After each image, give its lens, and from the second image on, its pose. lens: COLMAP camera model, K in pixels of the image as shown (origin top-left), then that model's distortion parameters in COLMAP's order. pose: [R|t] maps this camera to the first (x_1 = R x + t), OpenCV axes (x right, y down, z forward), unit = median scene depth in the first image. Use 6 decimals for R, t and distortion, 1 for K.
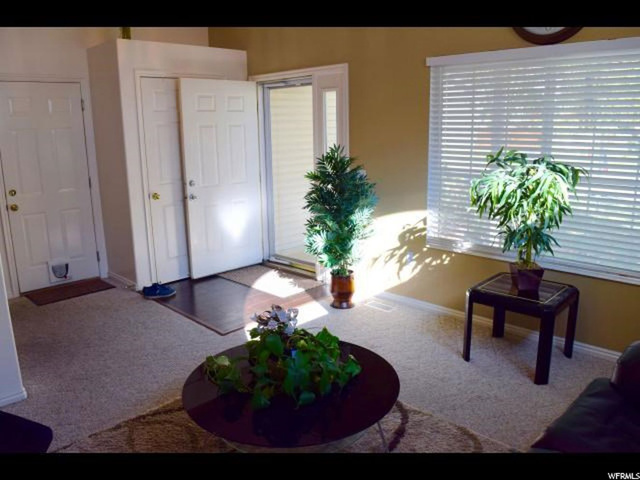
lens RADIAL K [[500.0, 0, 320.0], [0, 500.0, 240.0], [0, 0, 1]] dist [-0.093852, 0.016179]
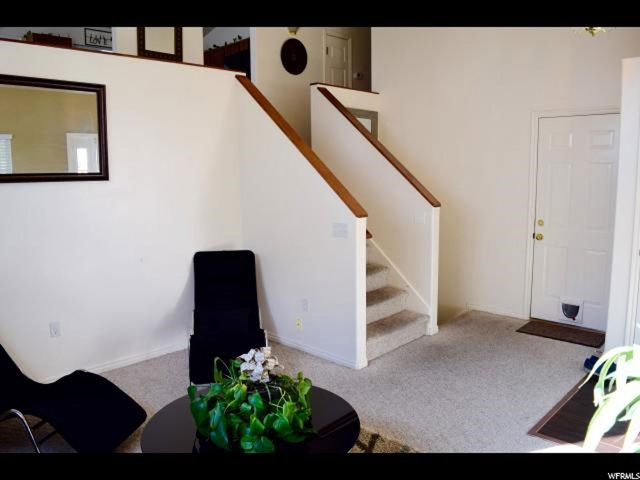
lens RADIAL K [[500.0, 0, 320.0], [0, 500.0, 240.0], [0, 0, 1]] dist [-0.093852, 0.016179]
pose [[0.010010, 0.155600, -0.987769, 0.421040], [-0.209180, 0.966289, 0.150097, -0.121952], [0.977826, 0.205119, 0.042221, 0.493761]]
